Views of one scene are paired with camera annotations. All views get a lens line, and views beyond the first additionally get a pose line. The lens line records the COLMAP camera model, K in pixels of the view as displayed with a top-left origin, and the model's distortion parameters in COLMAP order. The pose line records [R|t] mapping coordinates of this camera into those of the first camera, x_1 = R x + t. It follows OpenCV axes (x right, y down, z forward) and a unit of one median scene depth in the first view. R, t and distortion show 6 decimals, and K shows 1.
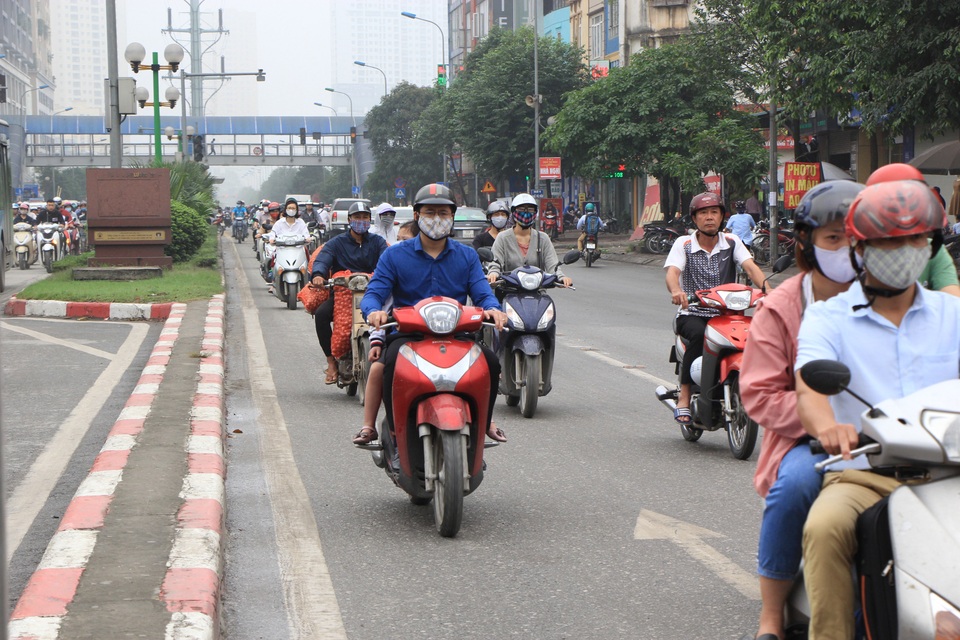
lens RADIAL K [[2596.2, 0, 480.0], [0, 2596.2, 320.0], [0, 0, 1]] dist [0.517248, 1.443009]
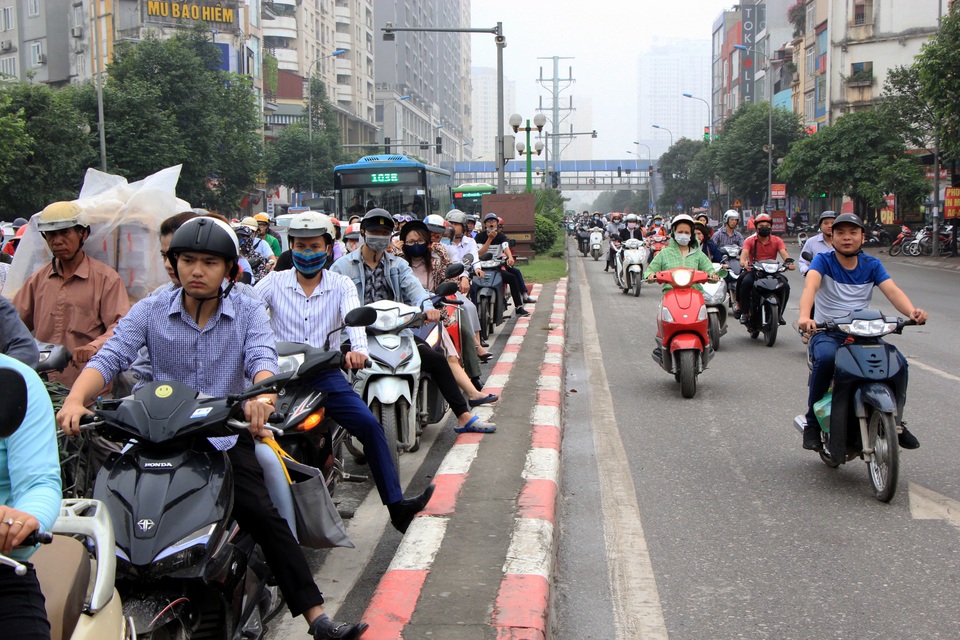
lens RADIAL K [[2596.2, 0, 480.0], [0, 2596.2, 320.0], [0, 0, 1]] dist [0.517248, 1.443009]
pose [[0.992087, 0.006756, -0.125372, 0.044781], [-0.008523, 0.999872, -0.013558, 0.039806], [0.125265, 0.014519, 0.992017, -0.553030]]
